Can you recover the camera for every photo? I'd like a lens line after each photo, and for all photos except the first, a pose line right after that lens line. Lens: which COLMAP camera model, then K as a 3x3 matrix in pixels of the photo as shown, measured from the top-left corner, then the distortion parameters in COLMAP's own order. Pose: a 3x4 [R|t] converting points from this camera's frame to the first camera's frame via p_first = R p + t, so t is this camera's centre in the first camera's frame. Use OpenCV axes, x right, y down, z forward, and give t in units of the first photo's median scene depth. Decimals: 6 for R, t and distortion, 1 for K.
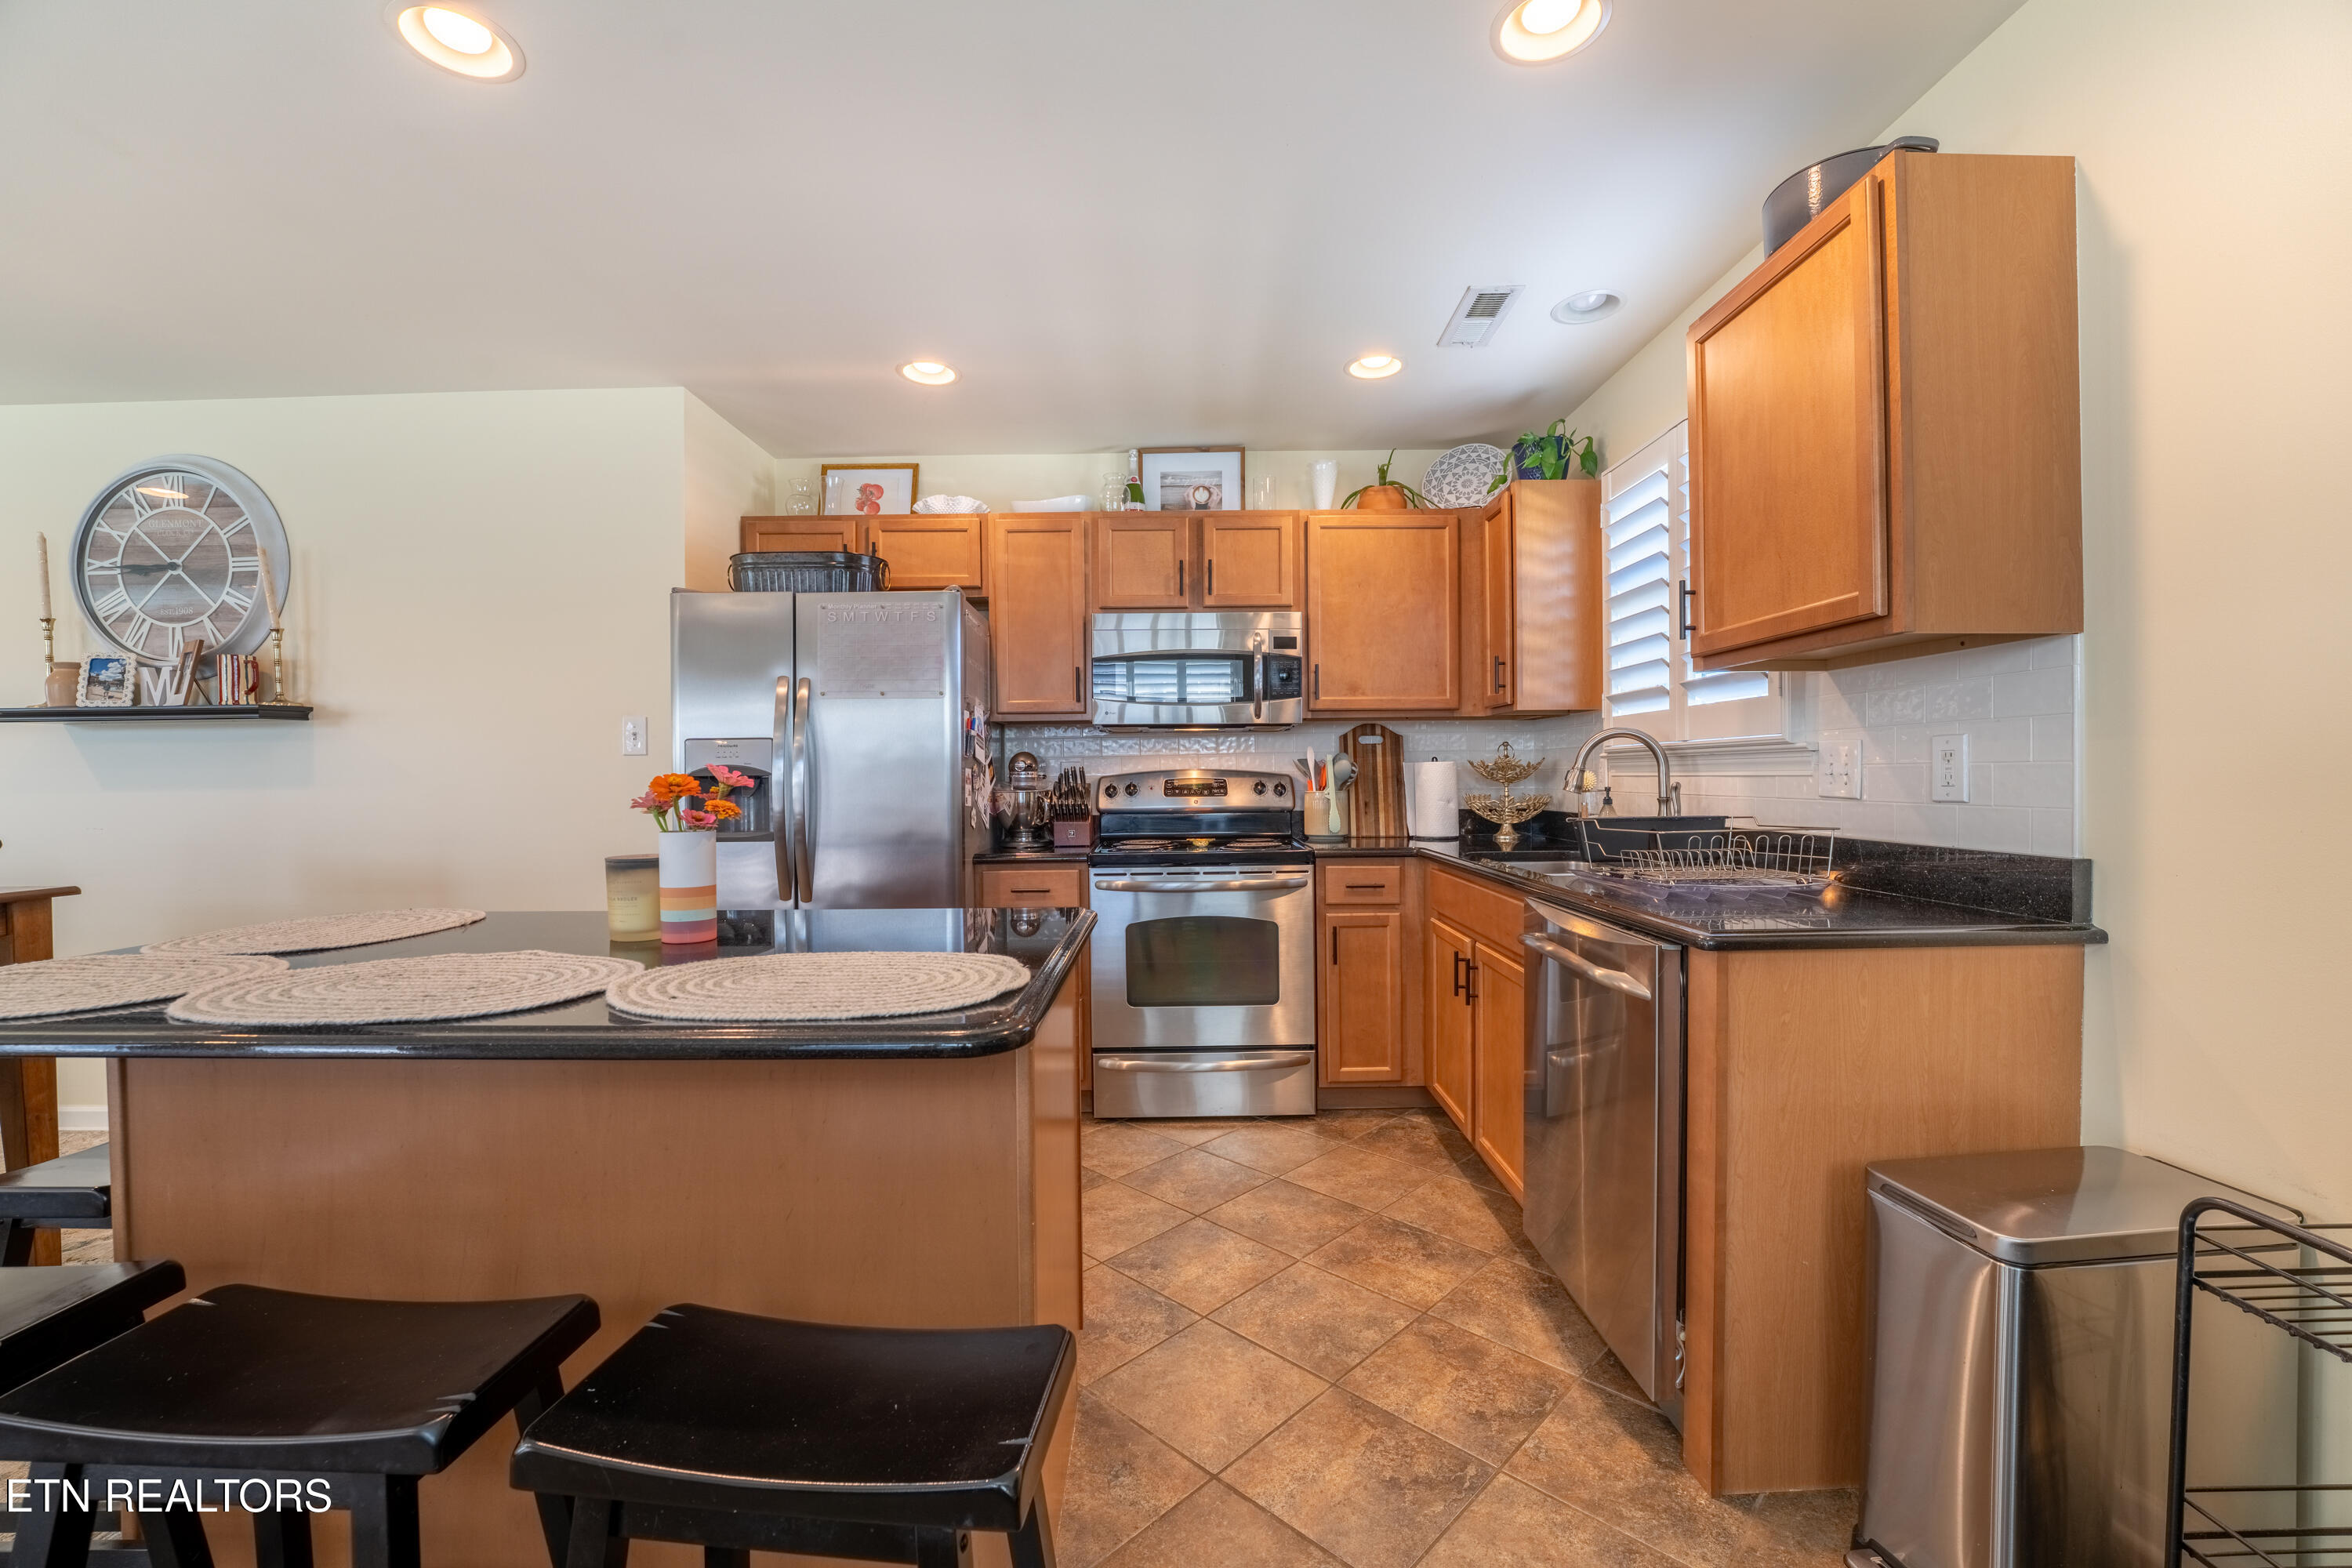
lens RADIAL K [[947.6, 0, 1176.0], [0, 947.6, 784.0], [0, 0, 1]] dist [-0.001340, -0.000154]
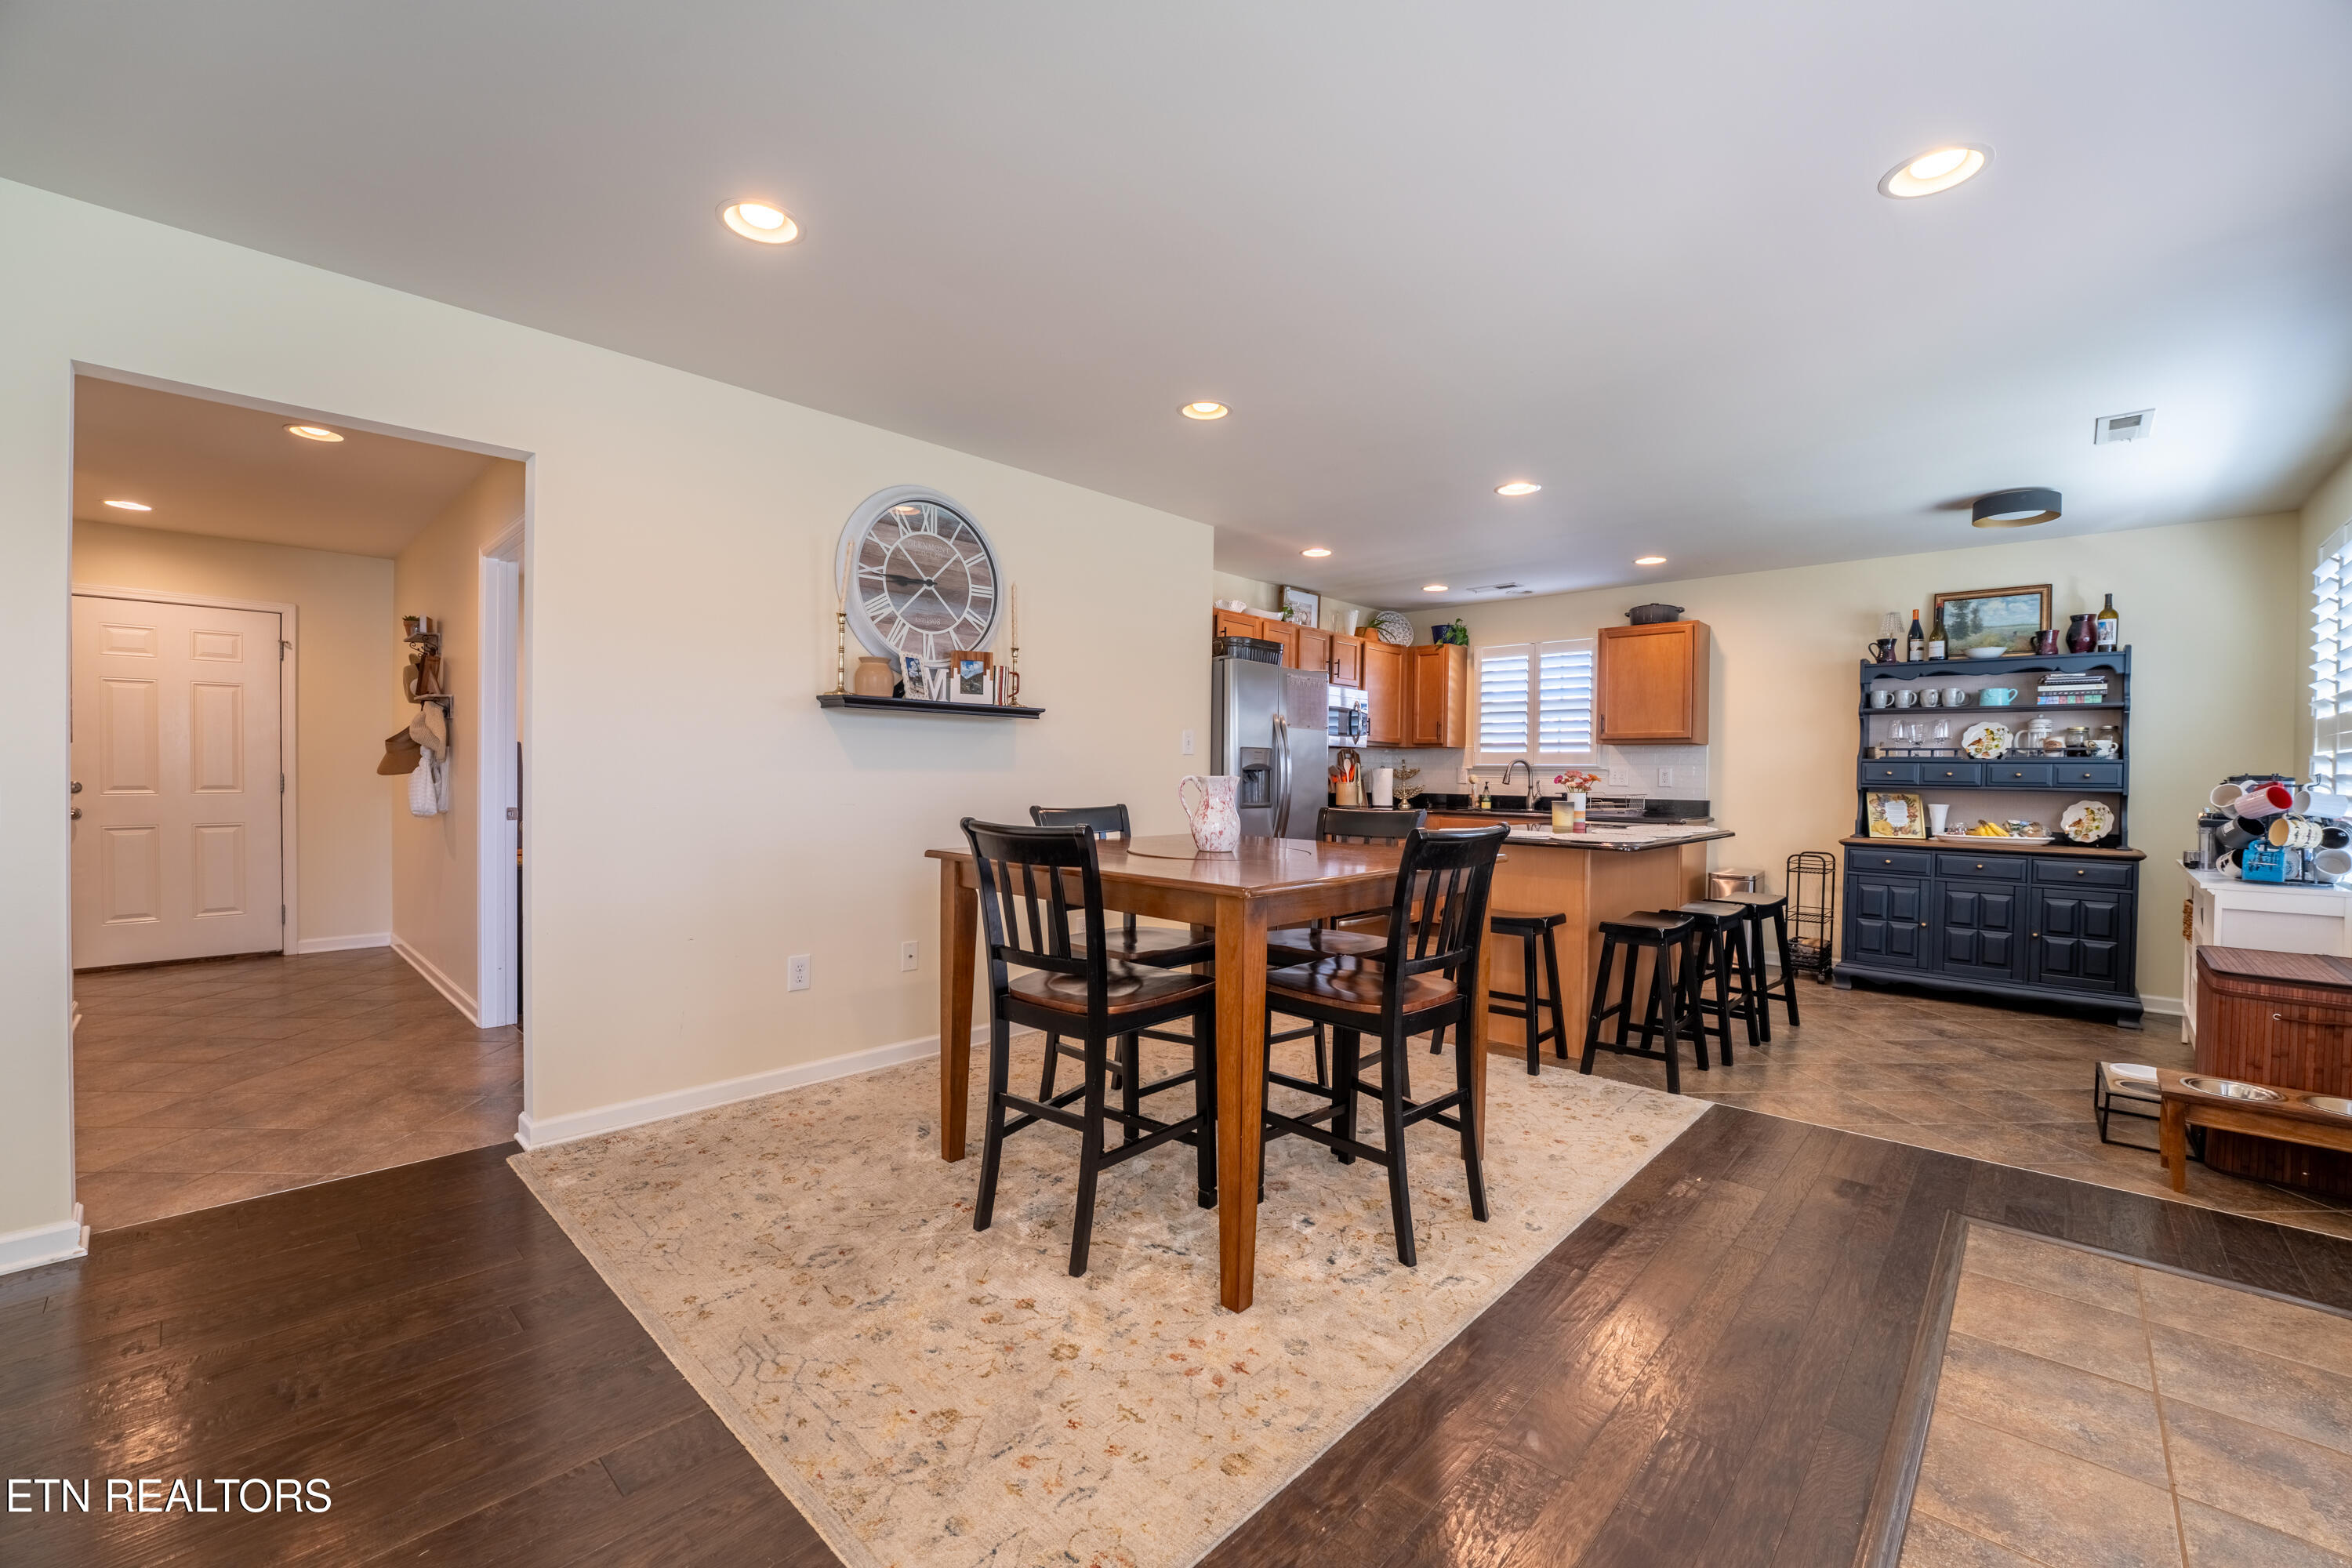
lens RADIAL K [[947.6, 0, 1176.0], [0, 947.6, 784.0], [0, 0, 1]] dist [-0.001340, -0.000154]
pose [[0.676773, 0.009817, 0.736126, -1.720493], [-0.008265, 0.999949, -0.005736, 0.026038], [-0.736145, -0.002202, 0.676820, -0.031889]]
